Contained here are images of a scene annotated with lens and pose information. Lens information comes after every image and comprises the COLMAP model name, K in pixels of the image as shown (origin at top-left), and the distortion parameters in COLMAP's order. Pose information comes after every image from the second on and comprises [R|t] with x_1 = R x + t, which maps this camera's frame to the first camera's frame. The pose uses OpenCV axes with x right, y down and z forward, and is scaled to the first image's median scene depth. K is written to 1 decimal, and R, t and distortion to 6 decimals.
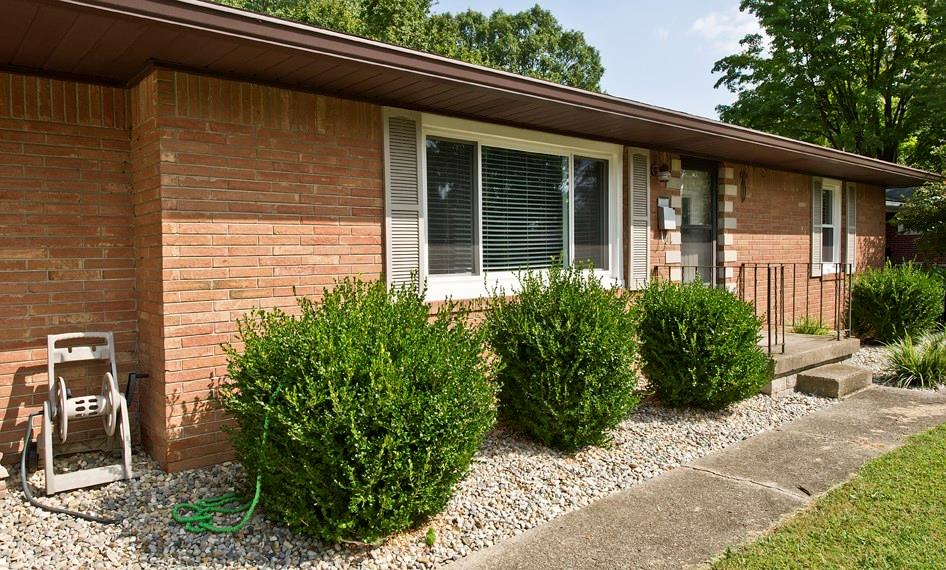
lens RADIAL K [[650.8, 0, 435.9], [0, 650.8, 273.9], [0, 0, 1]] dist [0.007125, 0.003432]
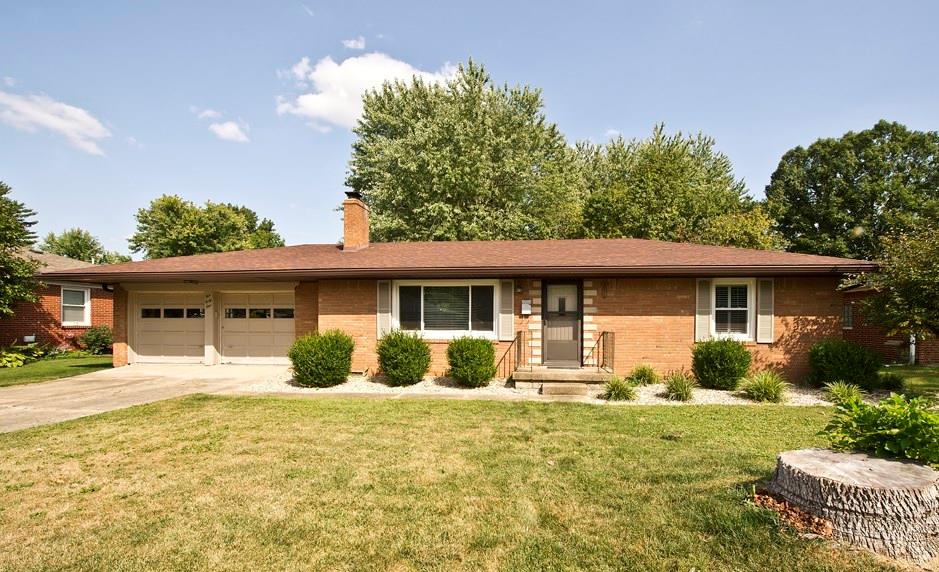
lens RADIAL K [[412.4, 0, 498.9], [0, 412.4, 328.0], [0, 0, 1]] dist [-0.015910, -0.000838]
pose [[0.708948, 0.018403, -0.705021, 1.121691], [-0.035489, 0.999324, -0.009603, -0.004499], [0.704367, 0.031828, 0.709122, -0.037313]]
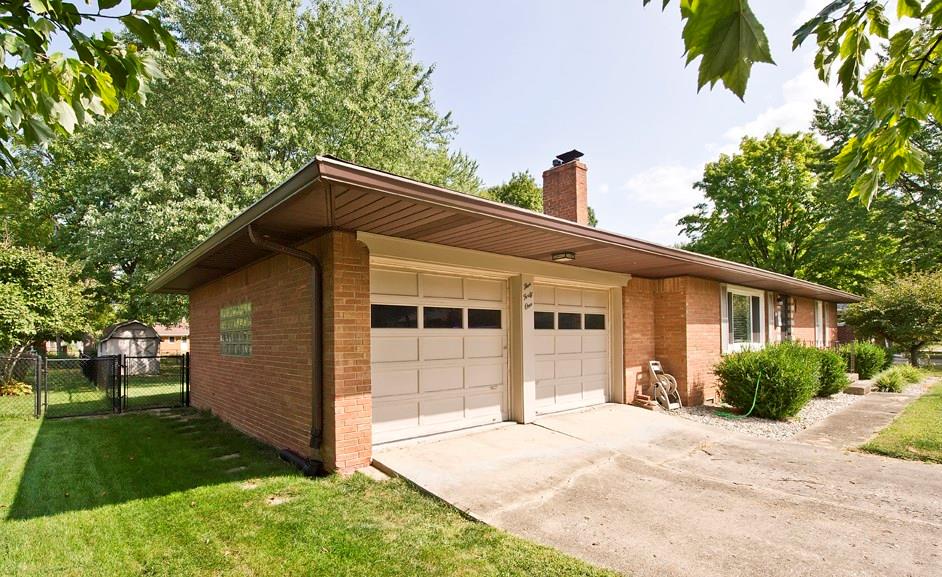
lens RADIAL K [[454.4, 0, 436.0], [0, 454.4, 332.1], [0, 0, 1]] dist [-0.011789, -0.000298]
pose [[0.999933, 0.001409, -0.011488, -0.750424], [-0.001914, 0.999027, -0.044069, 0.024319], [0.011414, 0.044088, 0.998962, -0.549996]]
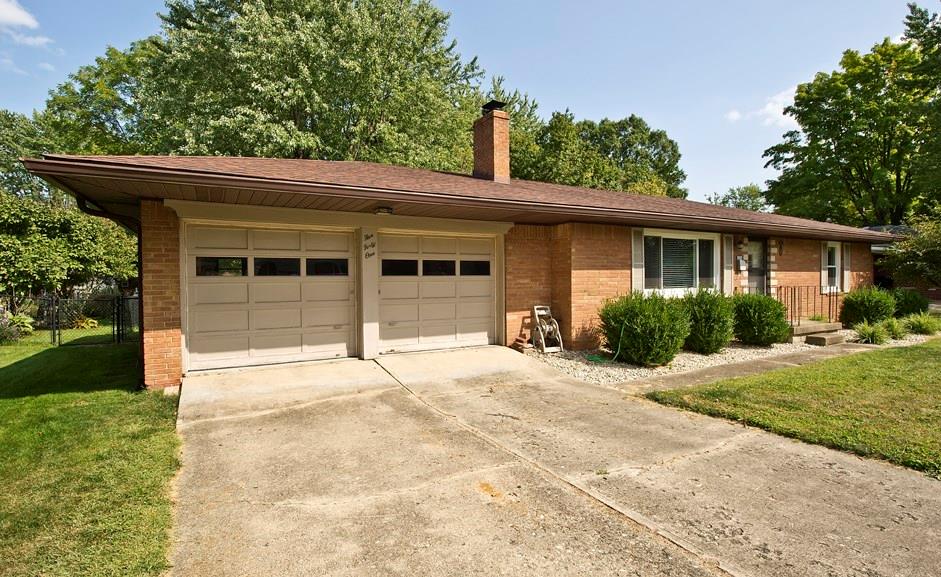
lens RADIAL K [[458.2, 0, 453.9], [0, 458.2, 288.6], [0, 0, 1]] dist [-0.011652, -0.000428]
pose [[0.981162, 0.005832, -0.193099, -0.260177], [-0.008482, 0.999881, -0.012898, 0.018864], [0.193001, 0.014293, 0.981094, -0.603778]]
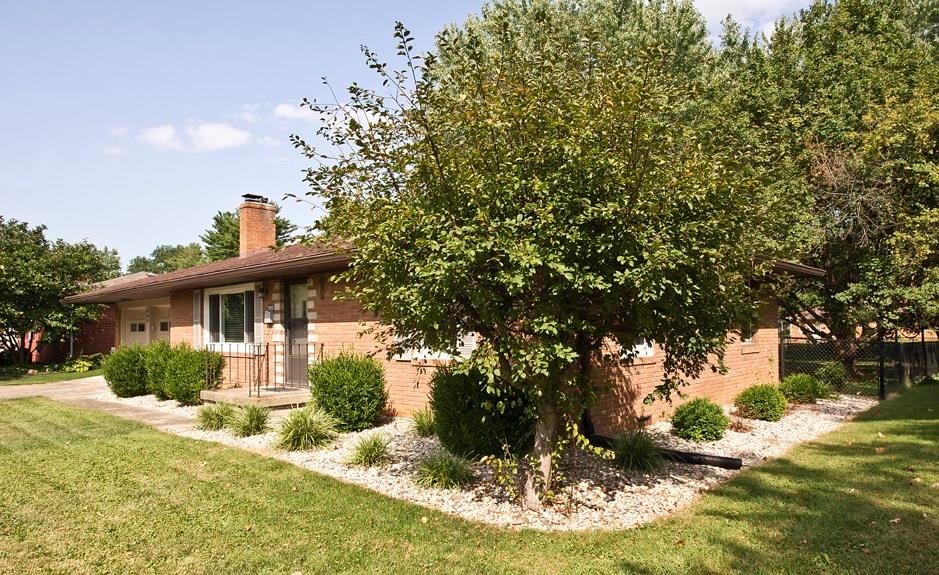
lens RADIAL K [[592.0, 0, 489.4], [0, 592.0, 324.4], [0, 0, 1]] dist [0.001662, 0.000780]
pose [[0.157031, 0.000576, -0.987593, 1.843037], [-0.019642, 0.999804, -0.002540, -0.063804], [0.987398, 0.019797, 0.157012, 1.194426]]
